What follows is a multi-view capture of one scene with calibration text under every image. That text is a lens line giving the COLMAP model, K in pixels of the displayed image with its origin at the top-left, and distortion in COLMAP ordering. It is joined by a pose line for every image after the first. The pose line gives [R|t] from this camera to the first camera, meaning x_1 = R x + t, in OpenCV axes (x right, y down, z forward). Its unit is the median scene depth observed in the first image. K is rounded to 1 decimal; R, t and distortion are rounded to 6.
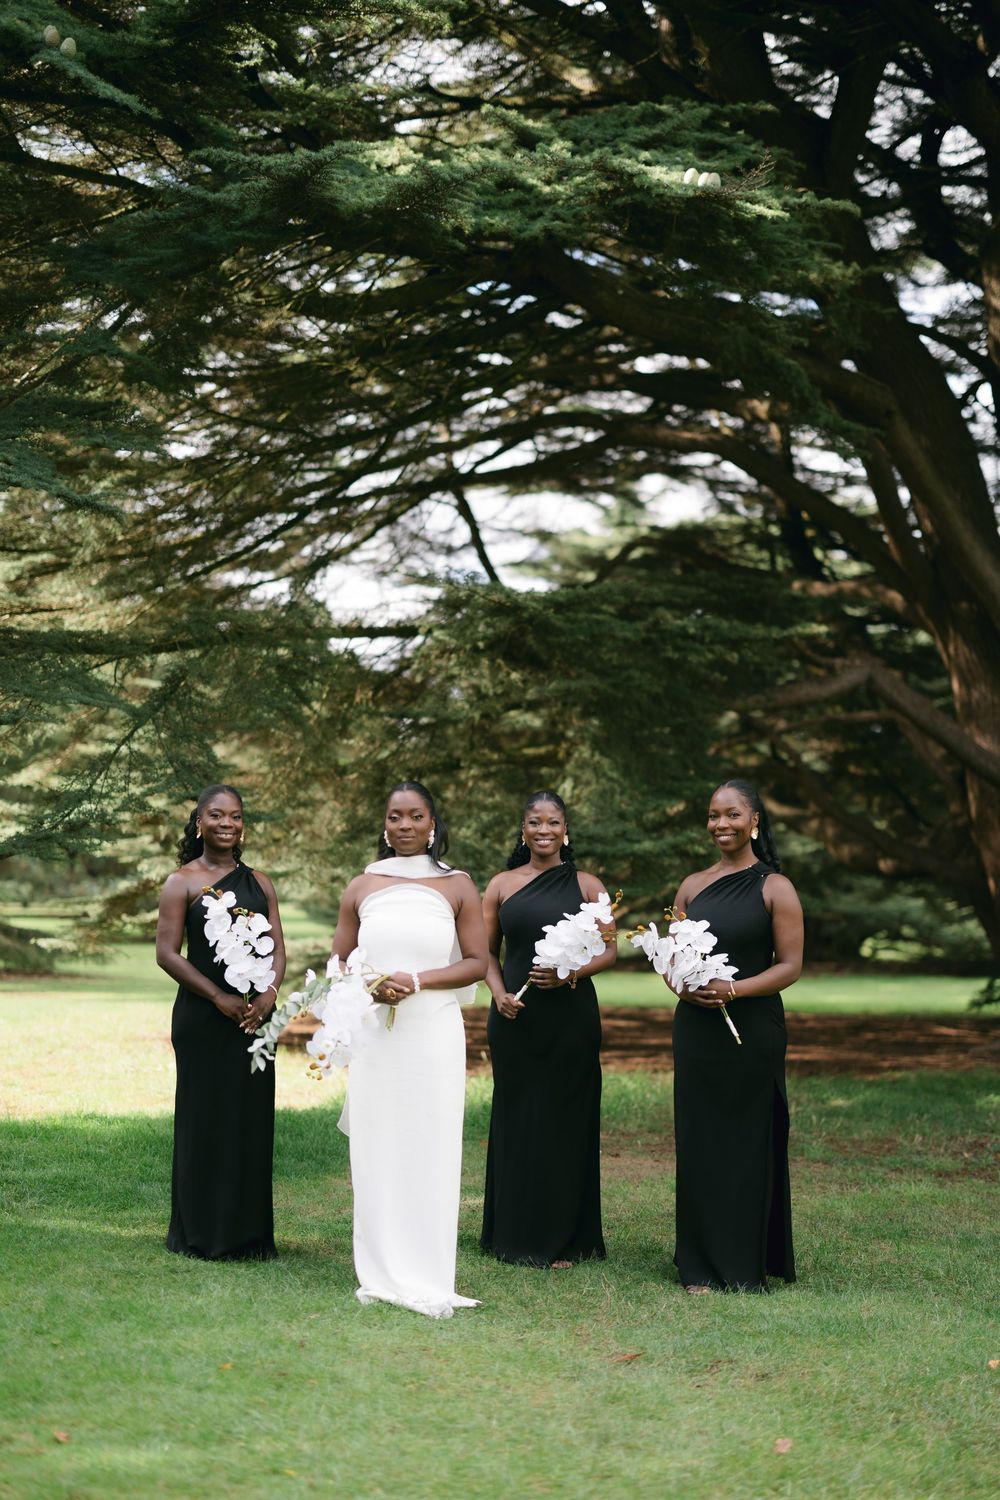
lens RADIAL K [[2324.2, 0, 466.4], [0, 2324.2, 747.4], [0, 0, 1]] dist [0.034778, -0.007567]
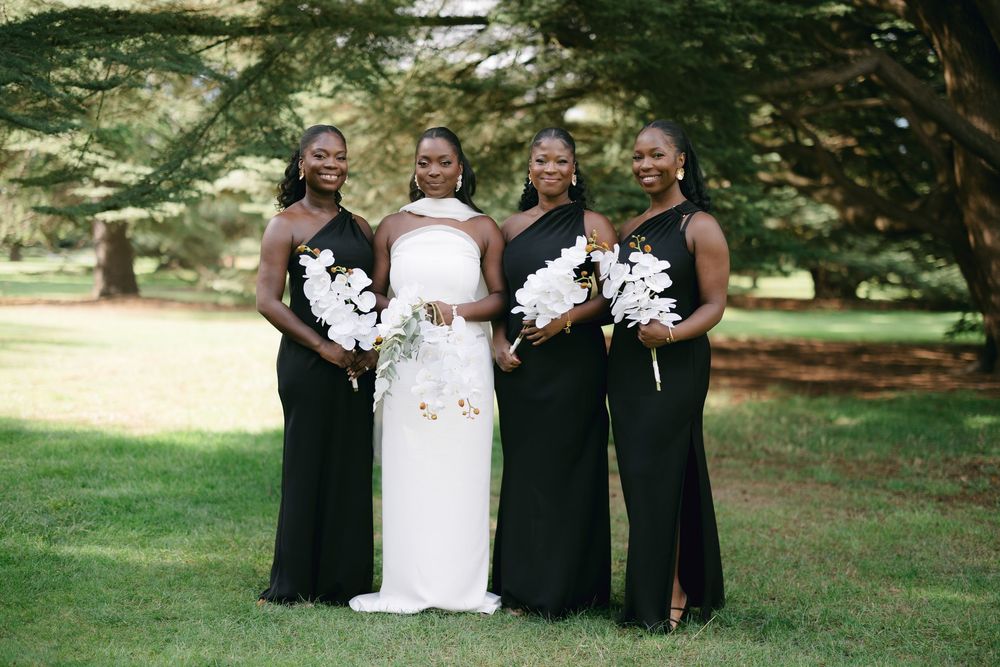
lens RADIAL K [[1549.5, 0, 500.0], [0, 1549.5, 333.5], [0, 0, 1]] dist [0.034778, -0.007567]
pose [[0.998398, 0.004763, -0.056376, 0.018538], [0.001685, 0.993505, 0.113778, 0.011521], [0.056552, -0.113691, 0.991905, 0.132349]]
